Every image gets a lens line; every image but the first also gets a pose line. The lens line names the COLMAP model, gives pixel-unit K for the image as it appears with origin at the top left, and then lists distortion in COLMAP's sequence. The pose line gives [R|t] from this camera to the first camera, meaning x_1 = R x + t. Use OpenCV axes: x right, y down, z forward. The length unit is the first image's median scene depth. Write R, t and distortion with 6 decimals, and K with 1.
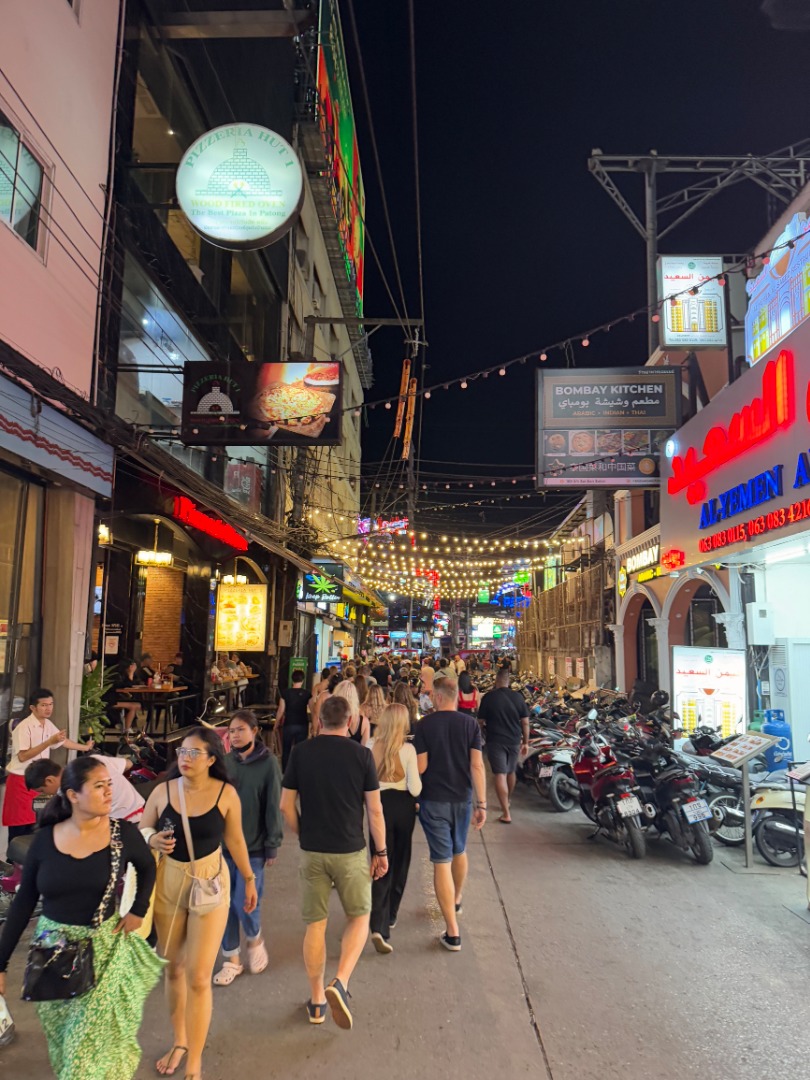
lens RADIAL K [[750.5, 0, 405.0], [0, 750.5, 540.0], [0, 0, 1]] dist [0.073273, 0.000210]
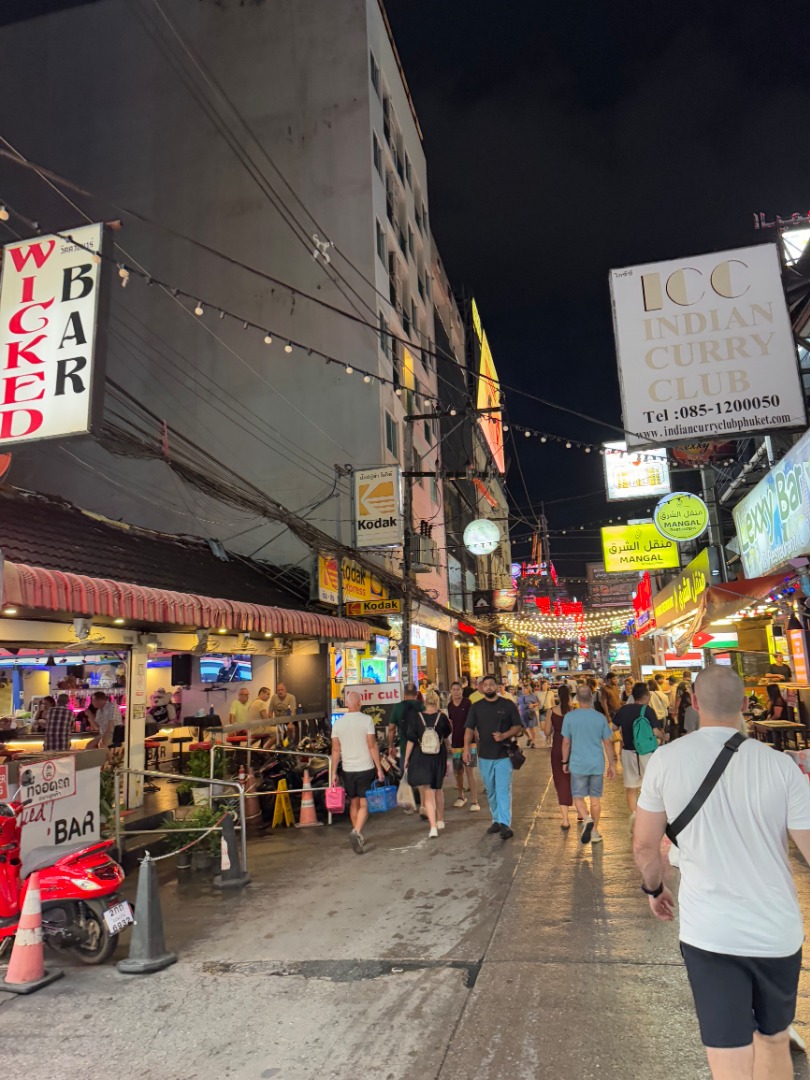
lens RADIAL K [[750.5, 0, 405.0], [0, 750.5, 540.0], [0, 0, 1]] dist [0.073273, 0.000210]
pose [[0.978411, -0.087375, -0.187292, 0.017601], [0.080066, 0.995716, -0.046254, -0.076212], [0.190531, 0.030260, 0.981215, -0.558309]]
